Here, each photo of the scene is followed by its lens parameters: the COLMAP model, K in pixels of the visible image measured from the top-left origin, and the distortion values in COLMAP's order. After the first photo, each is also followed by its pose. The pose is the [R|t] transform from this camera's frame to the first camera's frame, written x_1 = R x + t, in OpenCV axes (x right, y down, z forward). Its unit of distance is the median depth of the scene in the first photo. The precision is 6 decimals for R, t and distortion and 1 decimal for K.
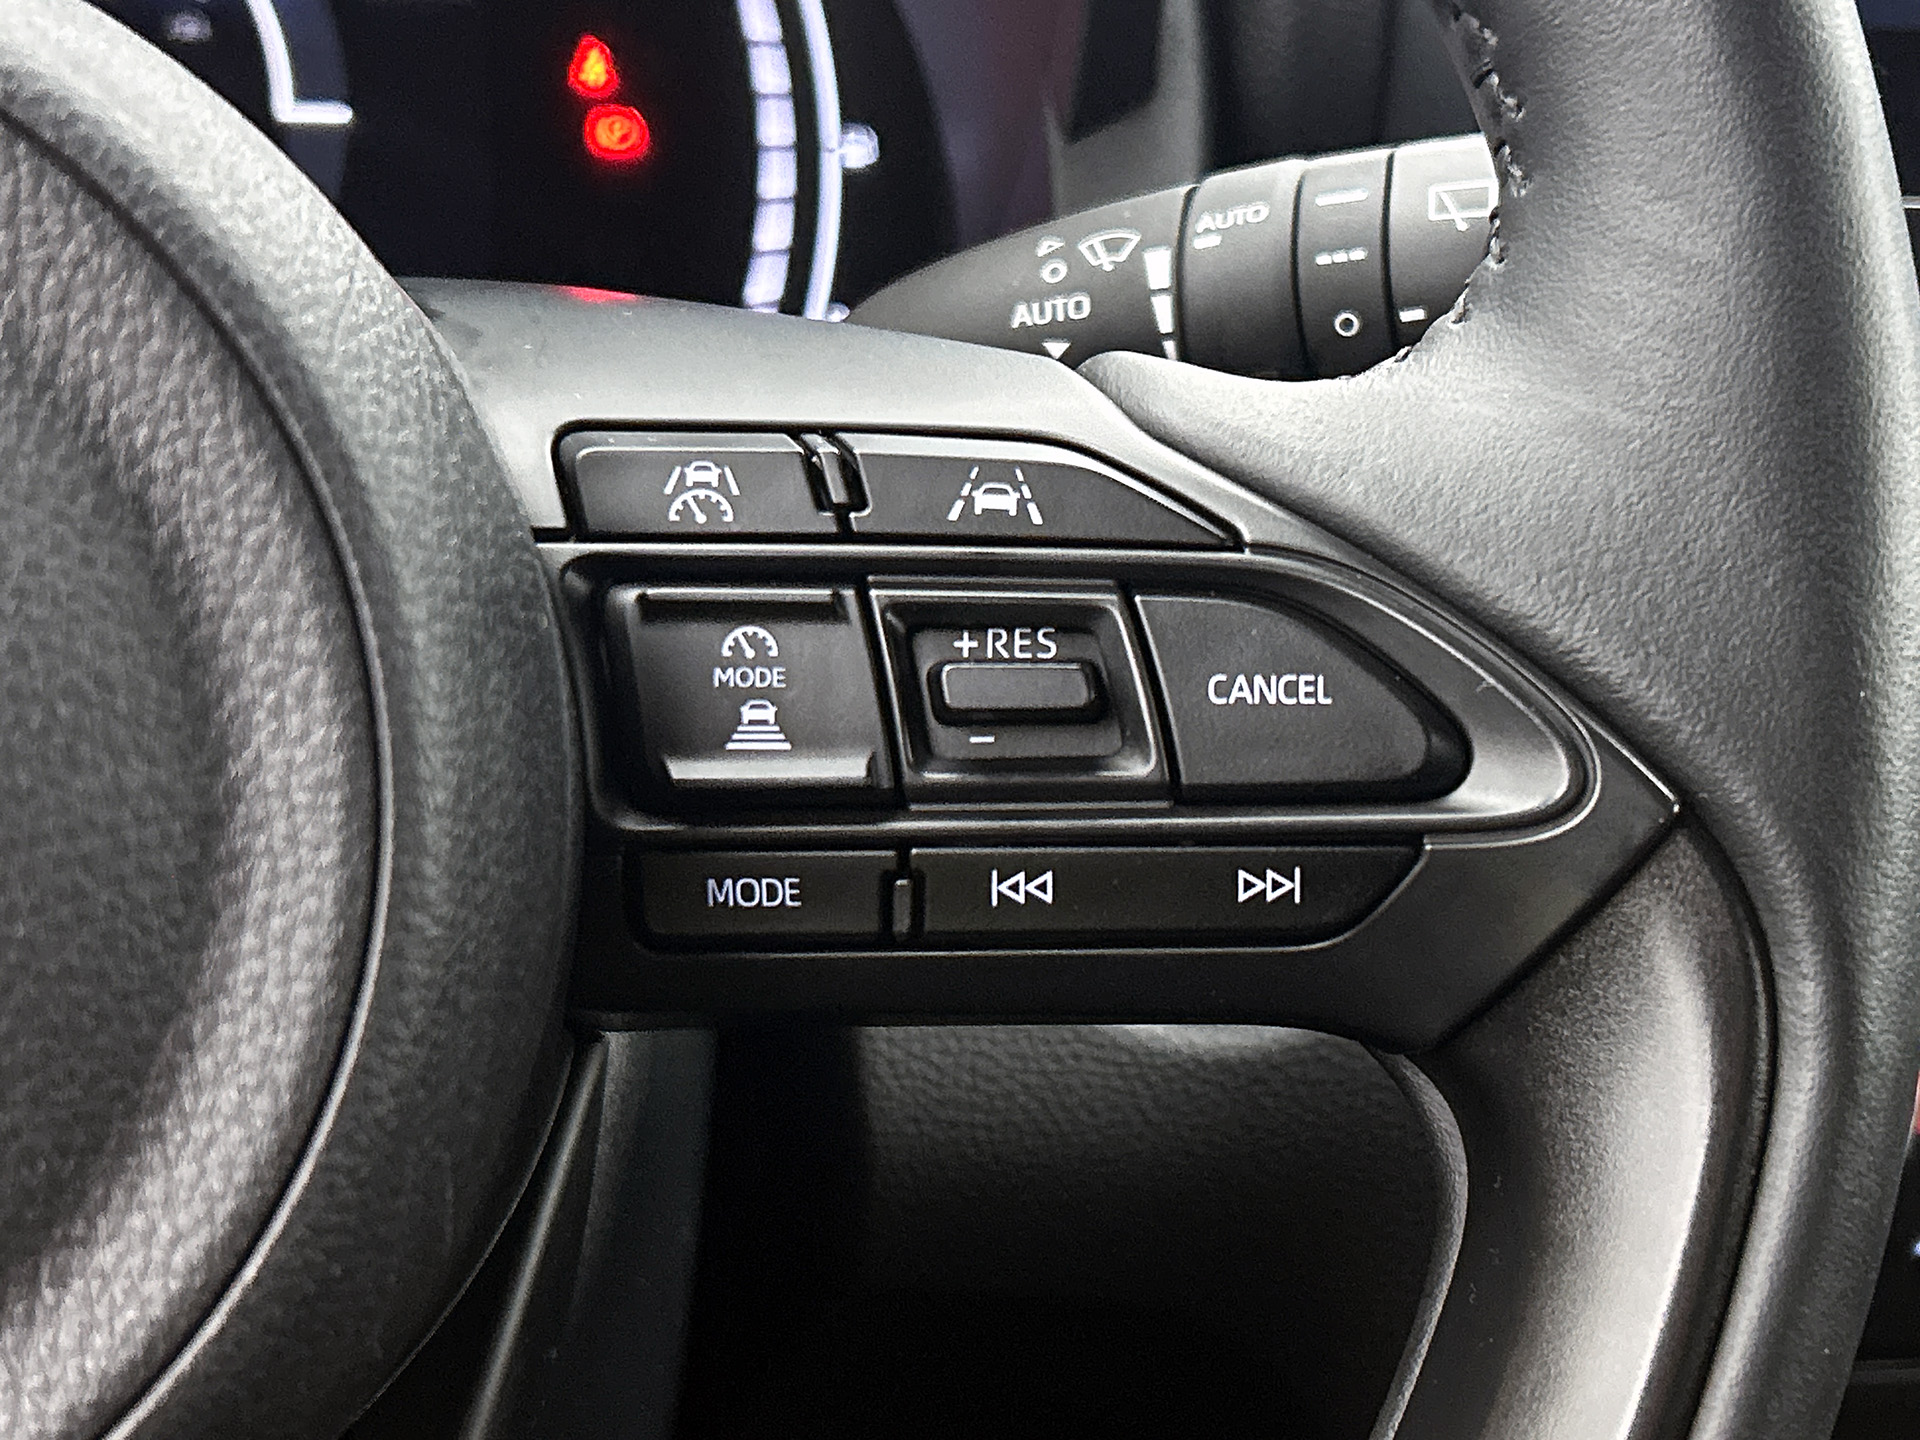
lens RADIAL K [[2941.4, 0, 1005.0], [0, 2941.4, 666.7], [0, 0, 1]] dist [0.122022, 0.000000]
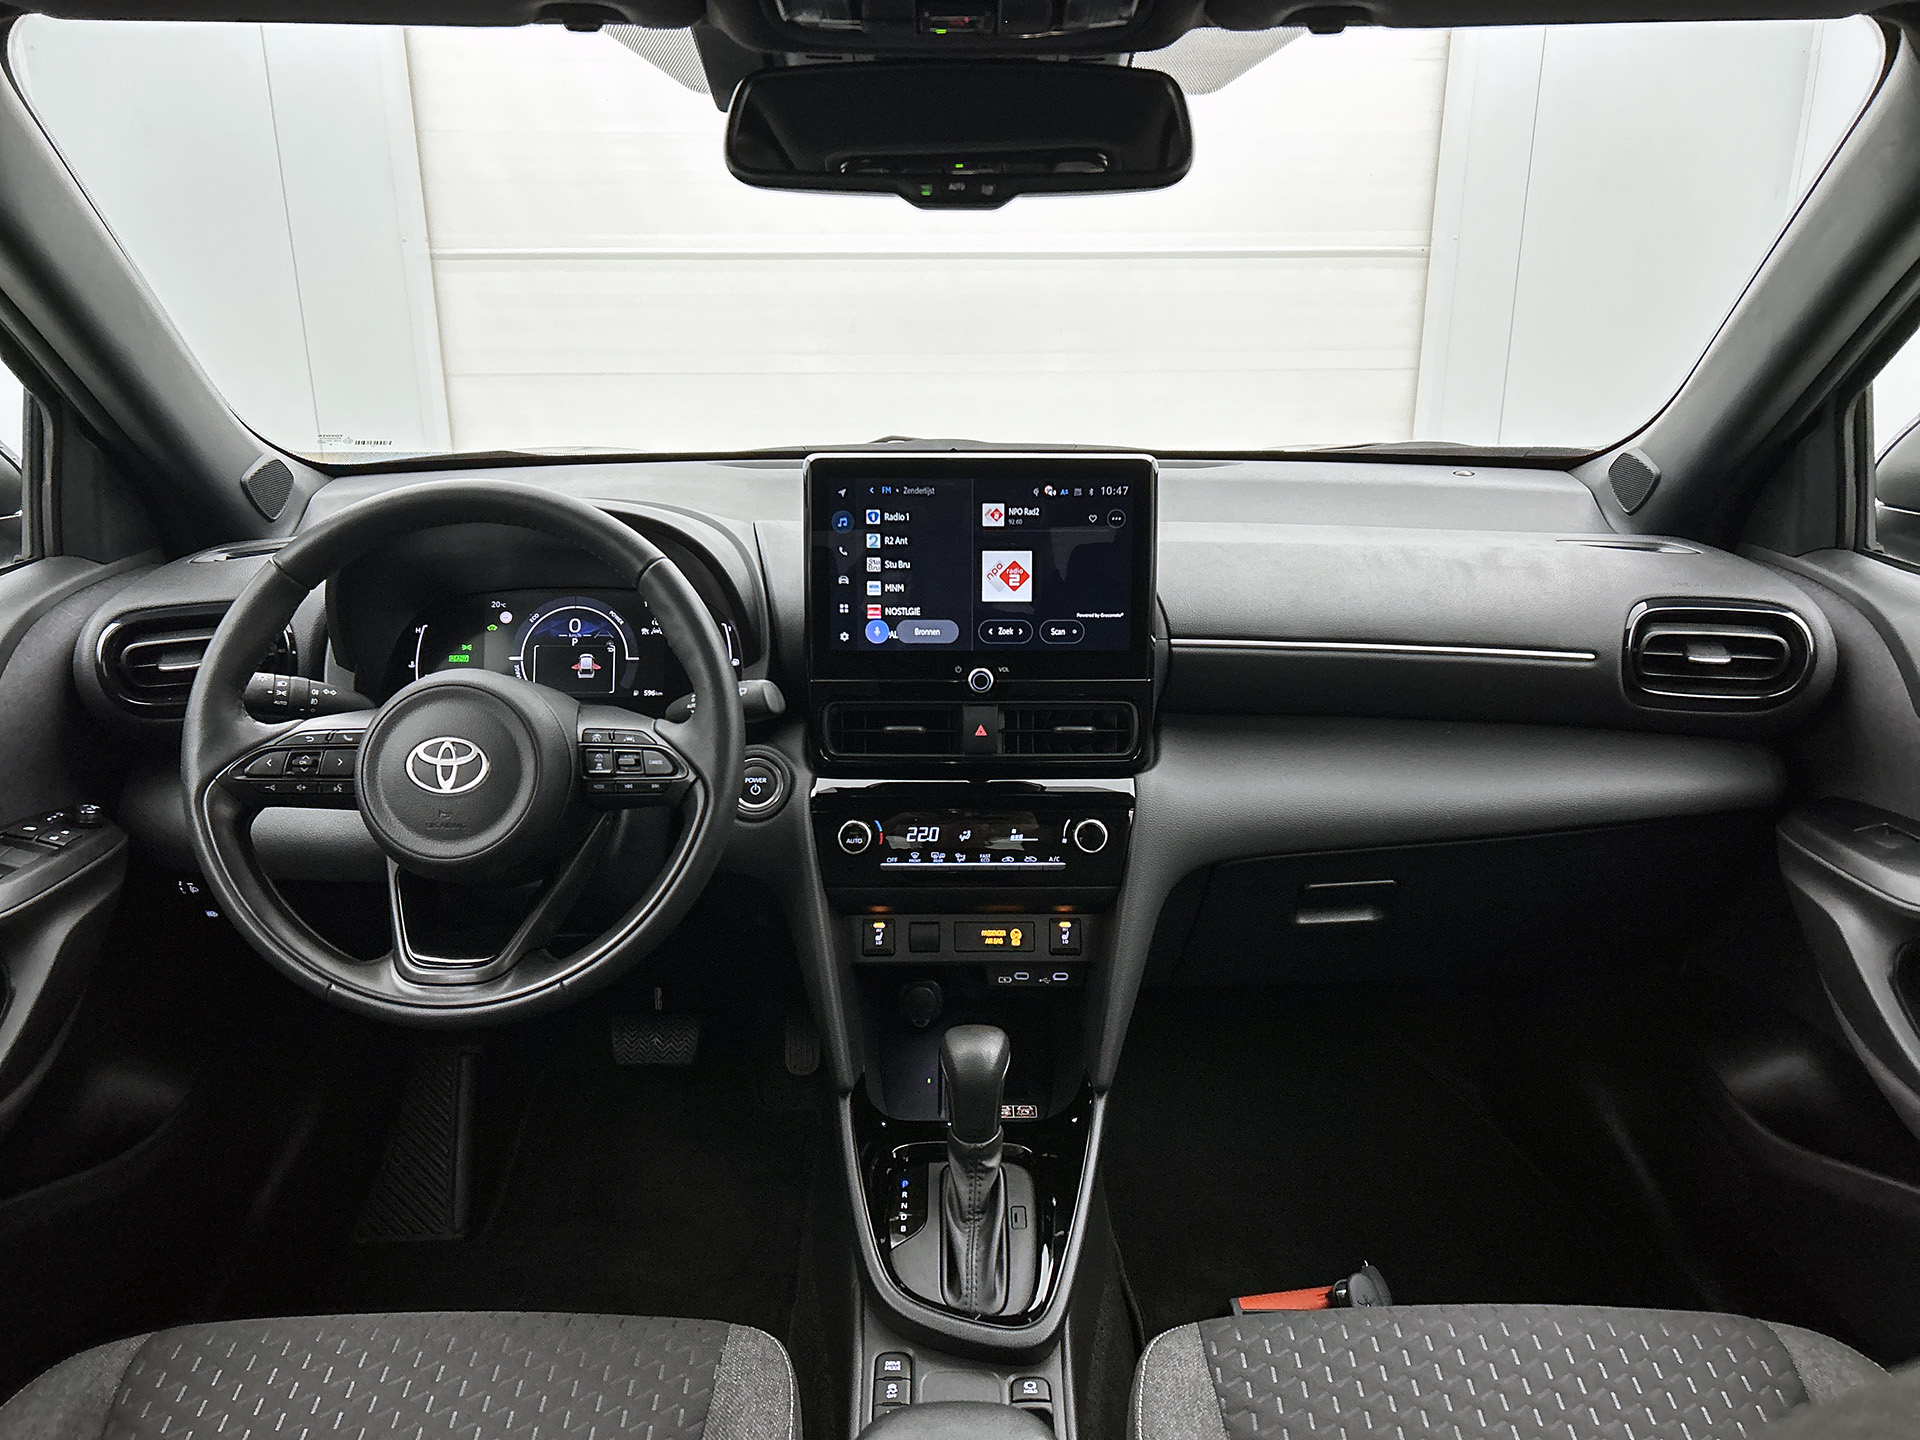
lens RADIAL K [[1438.6, 0, 971.4], [0, 1438.6, 718.7], [0, 0, 1]] dist [0.040414, -0.043927]
pose [[0.977200, 0.006634, -0.212216, 1.799151], [-0.014718, 0.999224, -0.036539, 0.020084], [0.211809, 0.038829, 0.976540, -2.736689]]
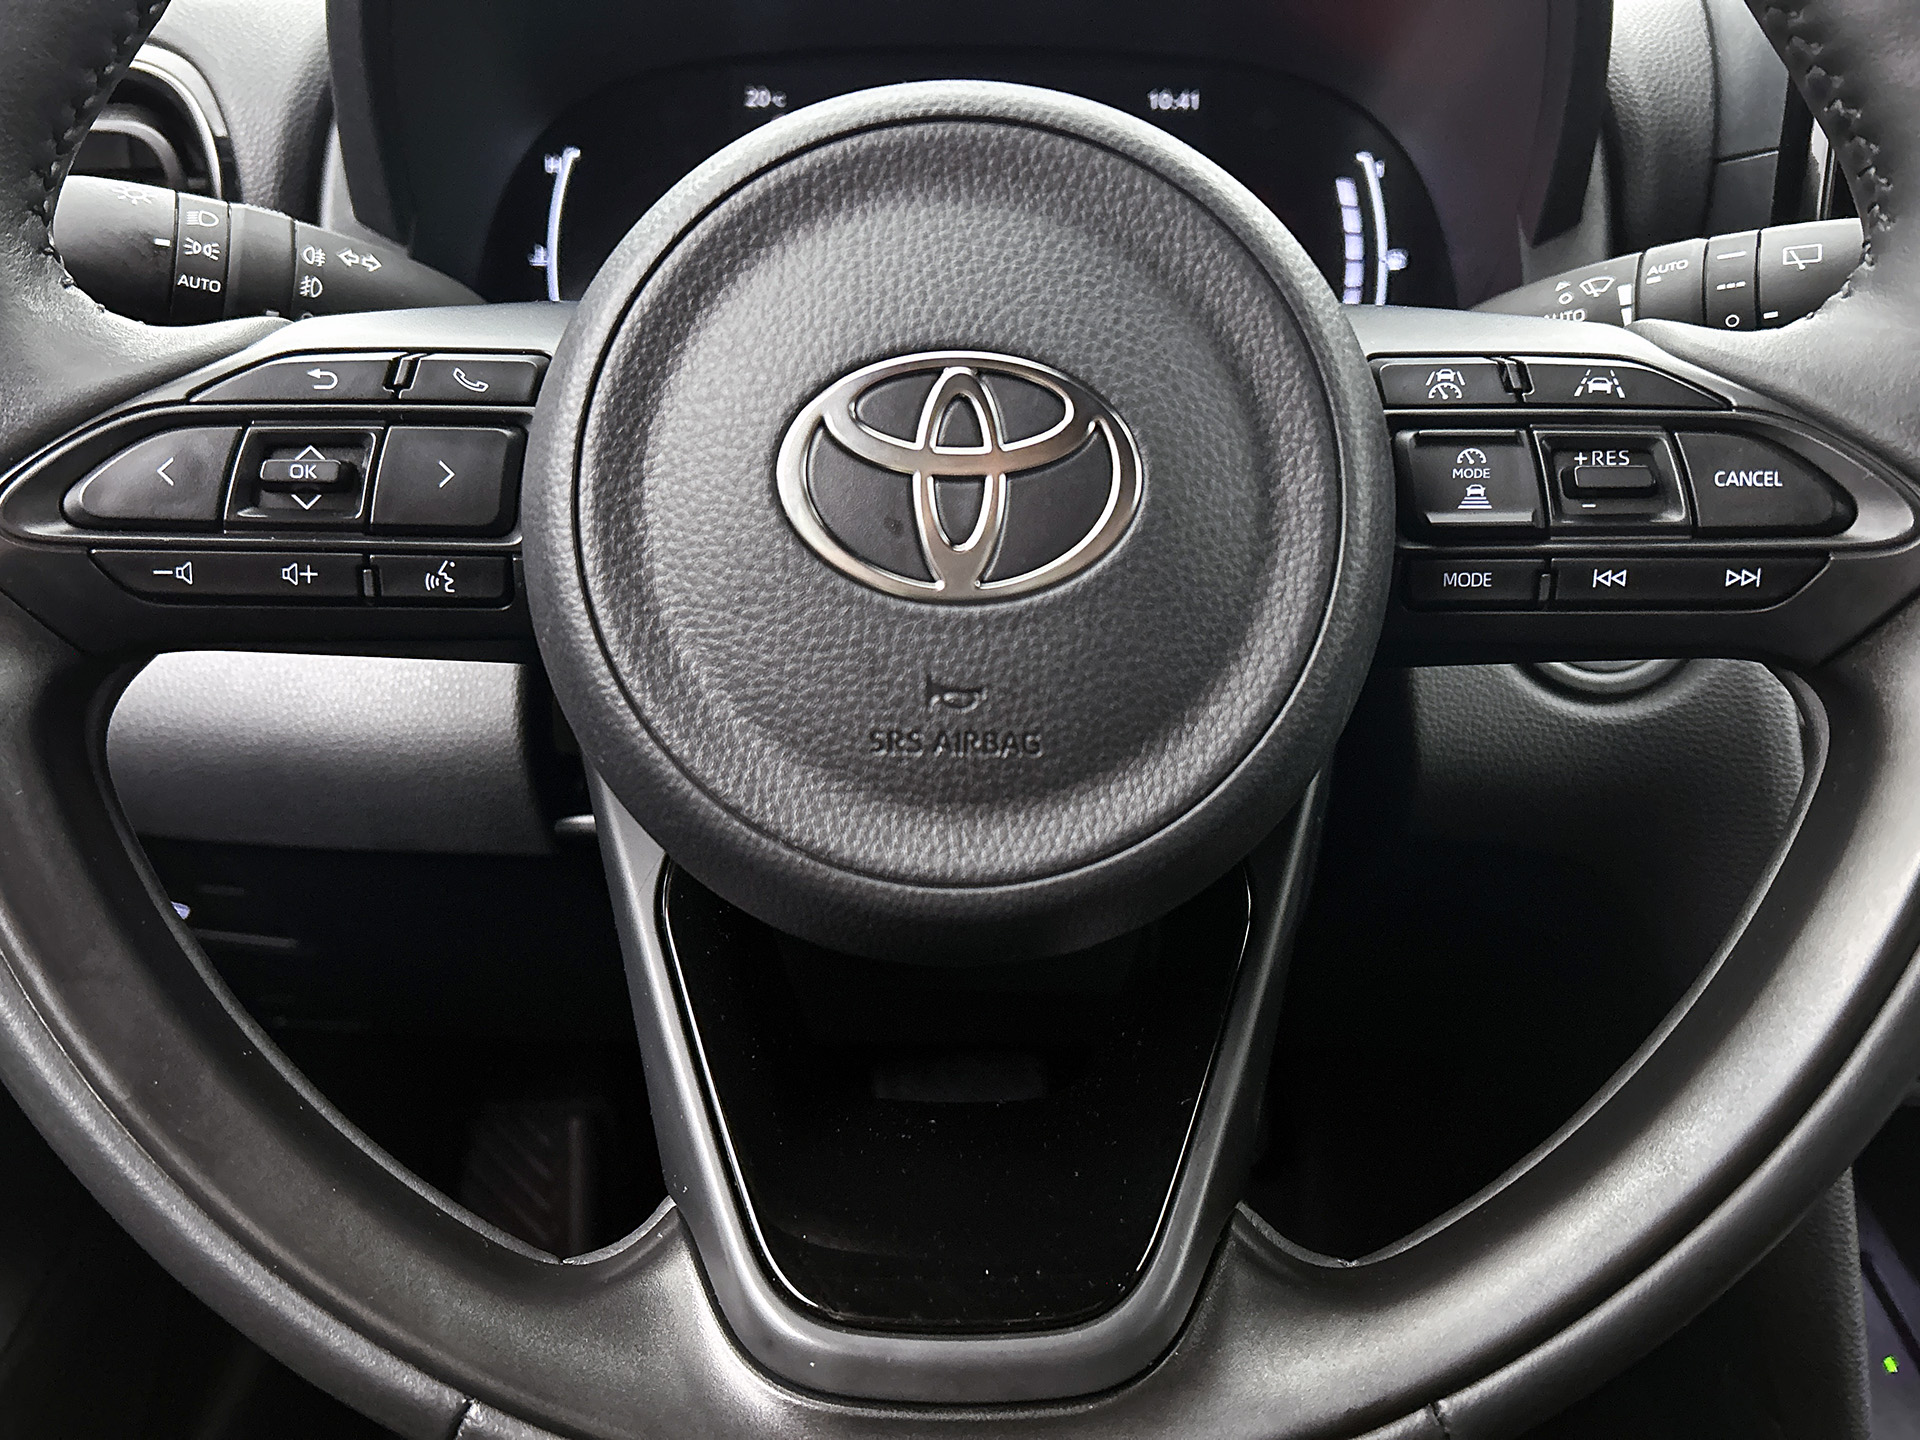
lens RADIAL K [[1597.4, 0, 964.5], [0, 1597.4, 724.3], [0, 0, 1]] dist [0.005486, -0.051562]
pose [[0.977850, 0.034514, -0.206441, -0.199190], [-0.019242, 0.996957, 0.075535, 0.101802], [0.208420, -0.069890, 0.975539, -0.170348]]
